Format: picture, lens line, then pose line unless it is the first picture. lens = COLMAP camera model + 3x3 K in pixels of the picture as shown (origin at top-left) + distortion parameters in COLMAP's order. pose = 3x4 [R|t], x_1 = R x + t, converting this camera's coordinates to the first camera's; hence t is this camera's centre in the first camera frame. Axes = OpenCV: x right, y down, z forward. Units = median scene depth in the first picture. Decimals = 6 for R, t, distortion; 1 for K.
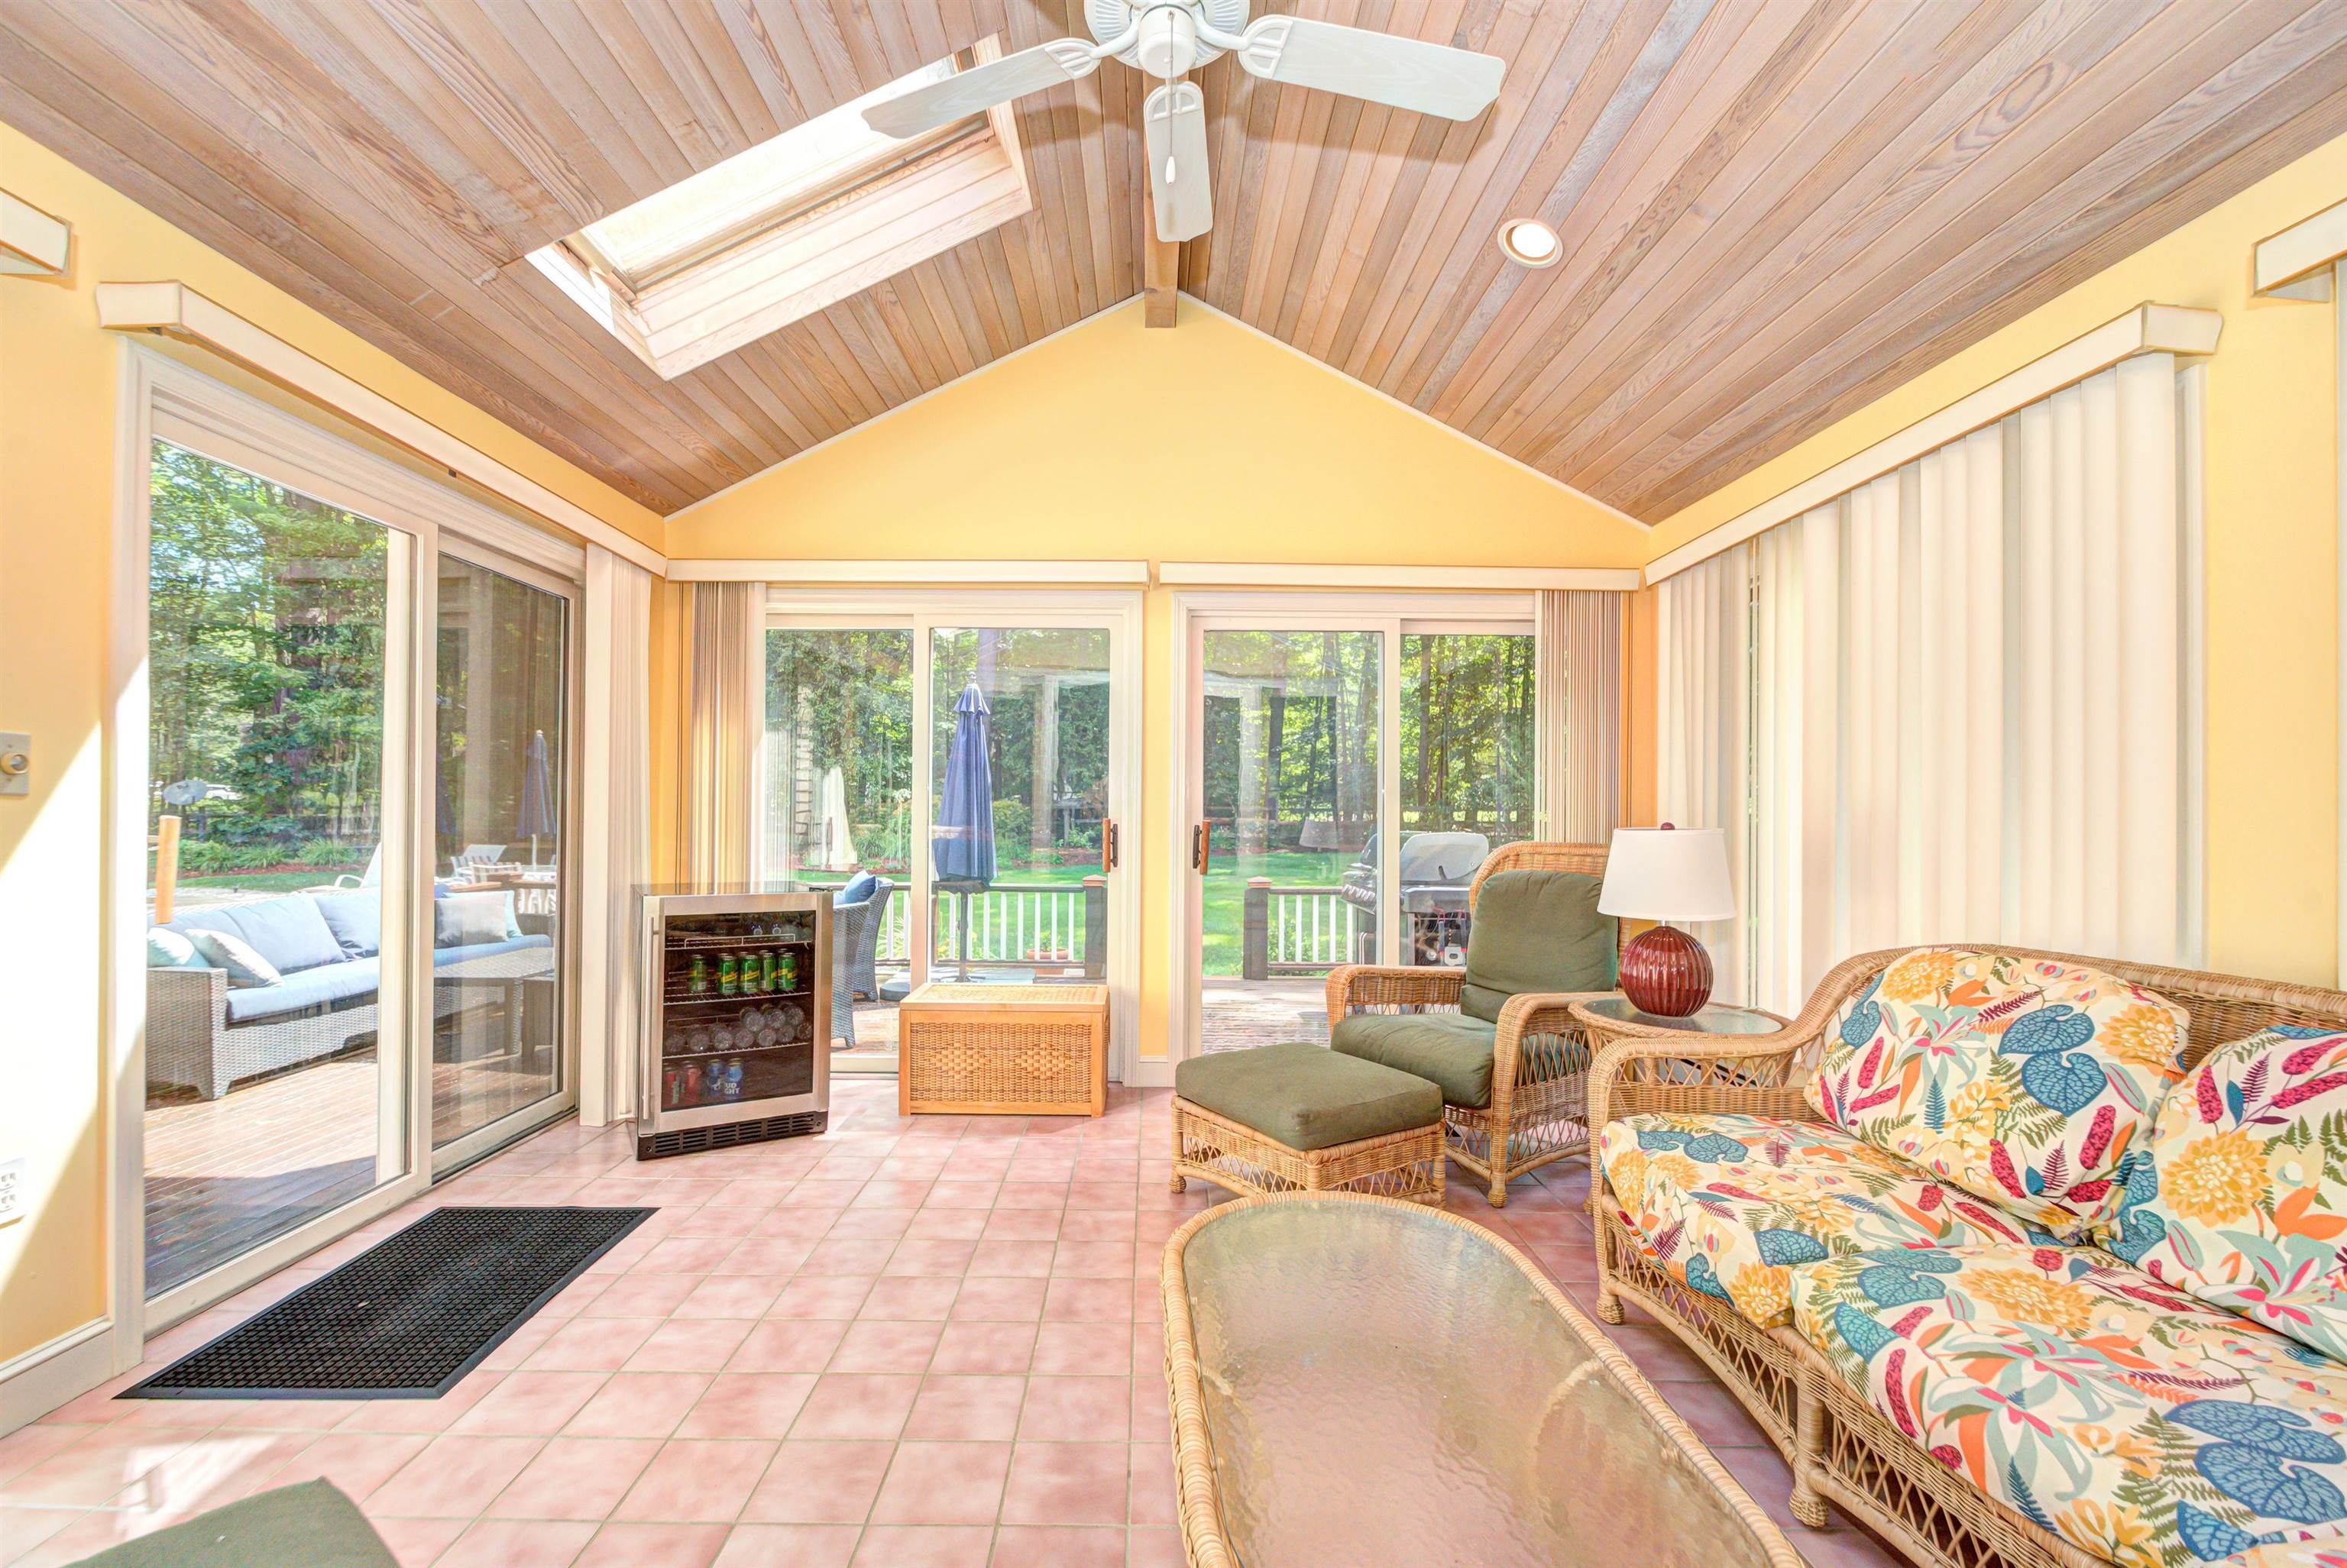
lens RADIAL K [[978.4, 0, 1174.3], [0, 978.4, 796.9], [0, 0, 1]] dist [-0.006741, -0.002203]
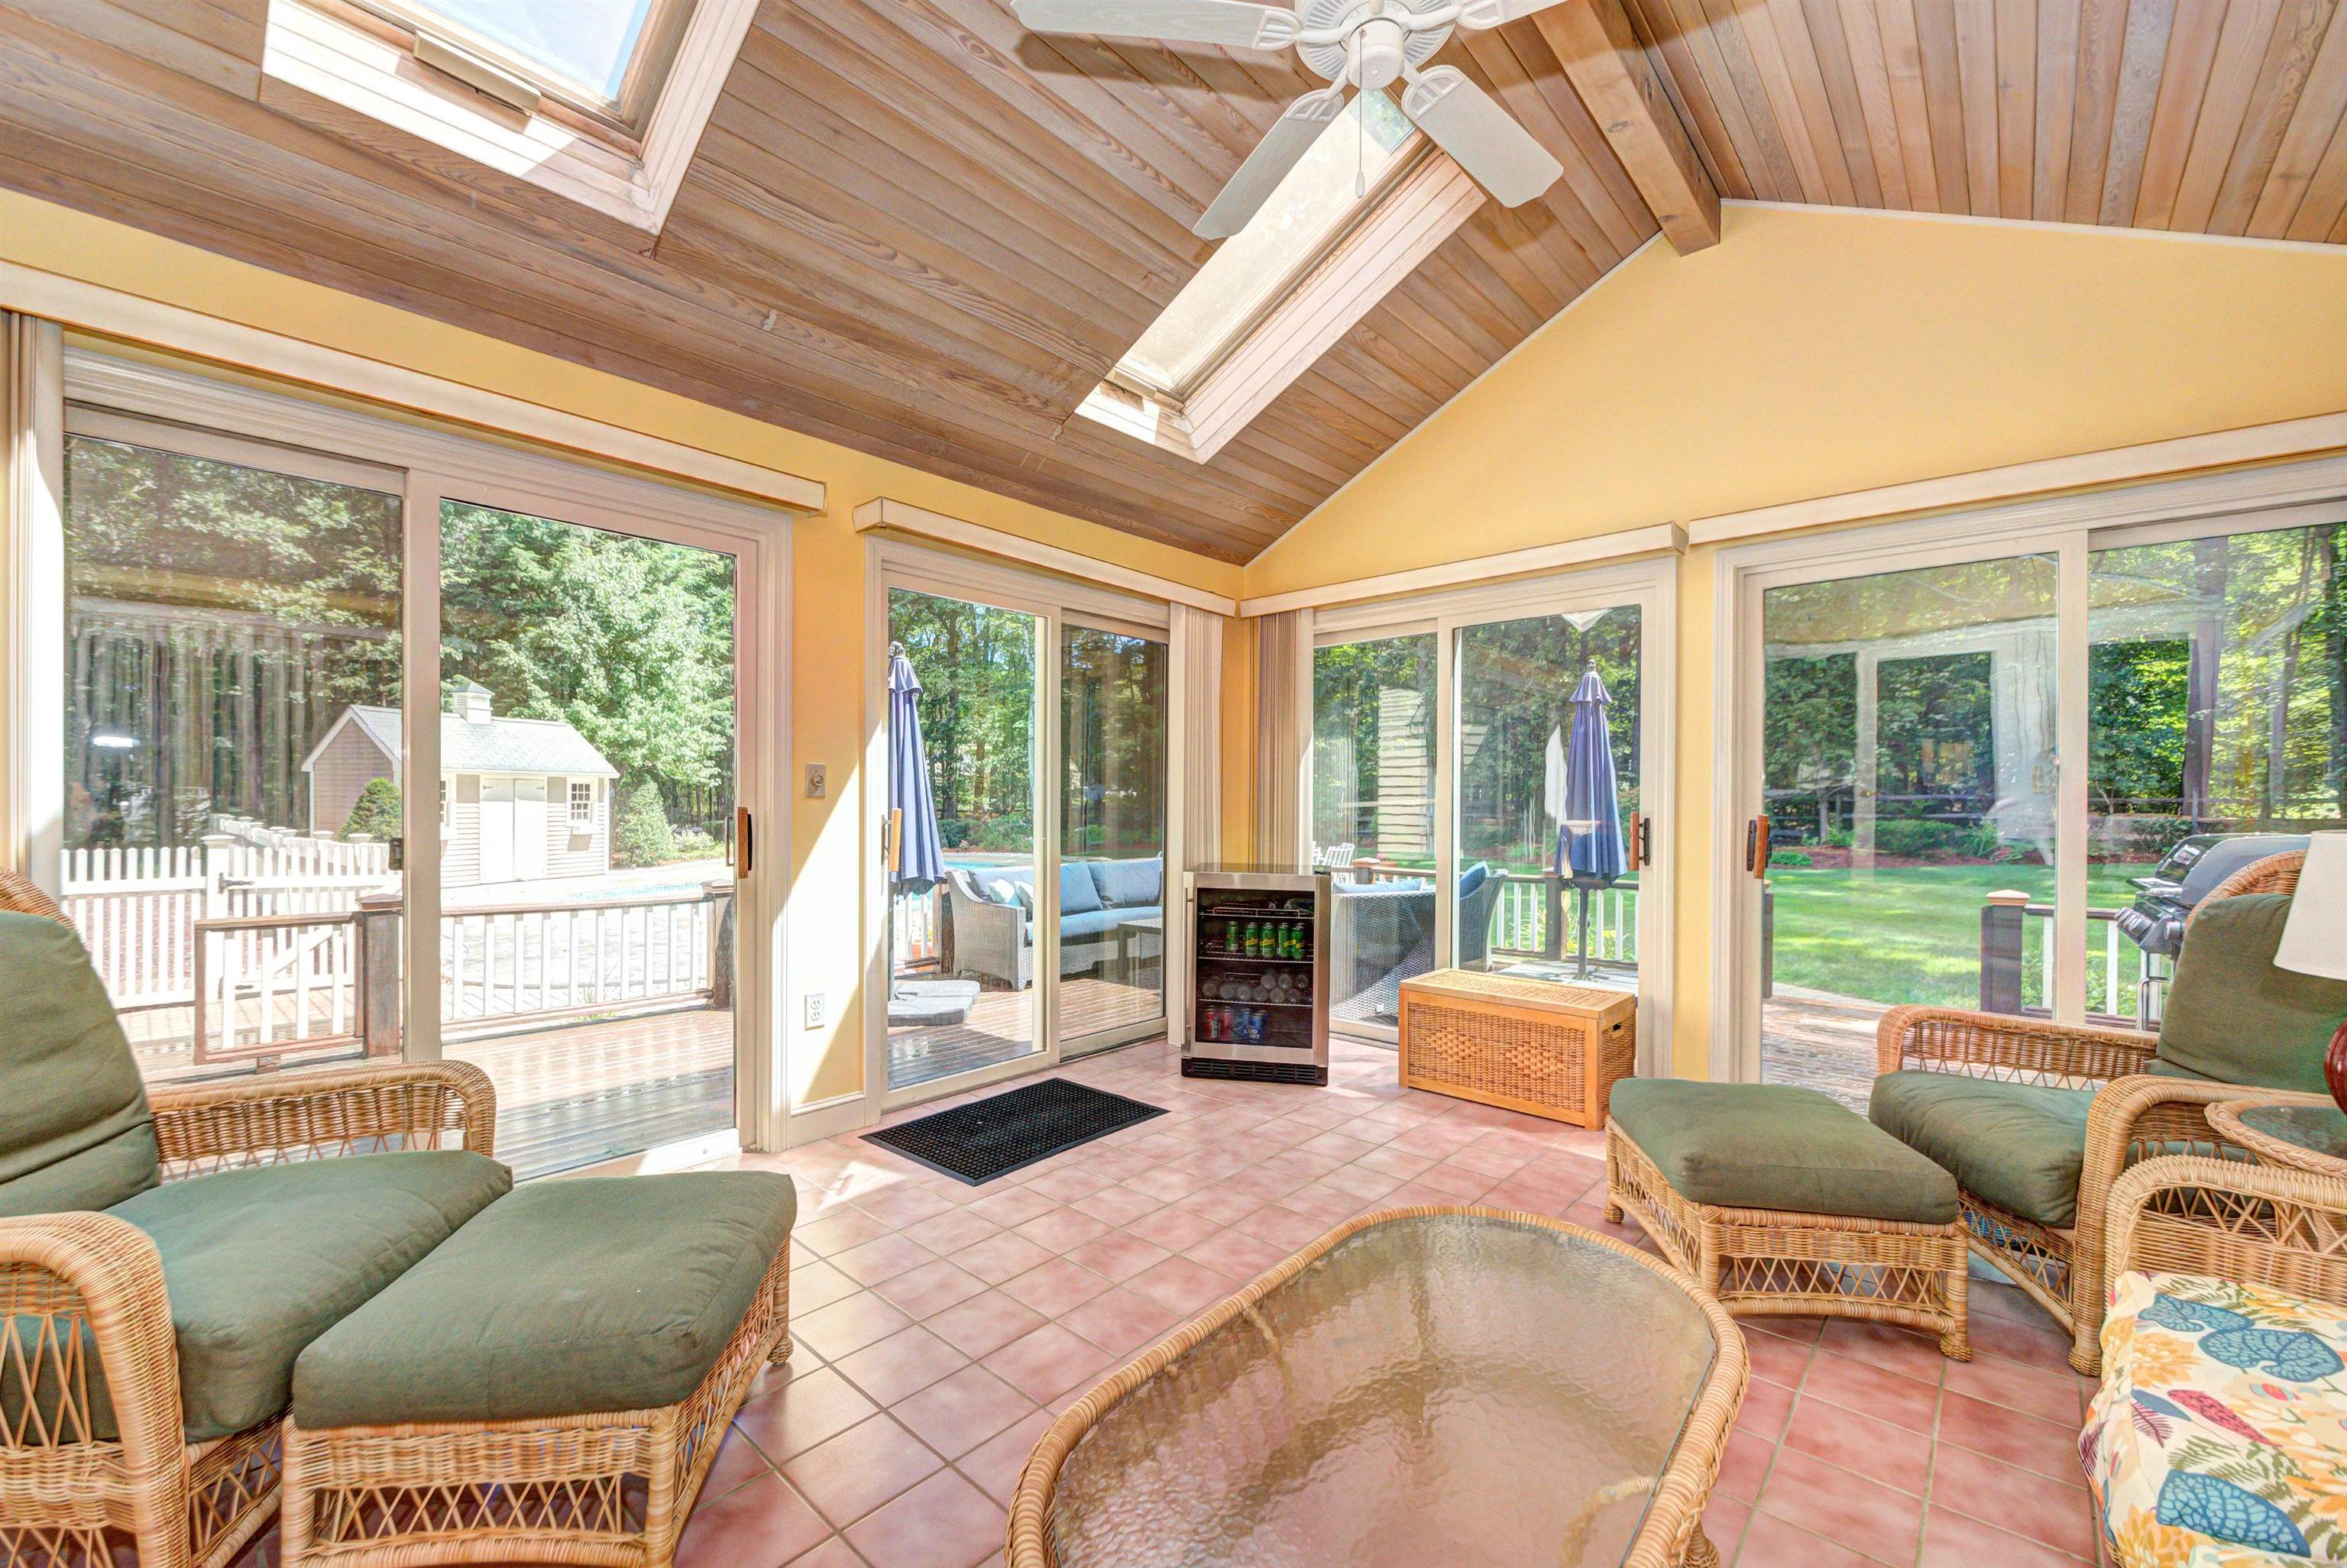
lens RADIAL K [[957.5, 0, 1166.8], [0, 957.5, 796.1], [0, 0, 1]] dist [-0.012847, -0.002588]
pose [[0.725294, -0.009146, -0.688379, 0.290058], [0.012970, 0.999916, 0.000379, 0.001748], [0.688317, -0.009203, 0.725351, 0.065540]]
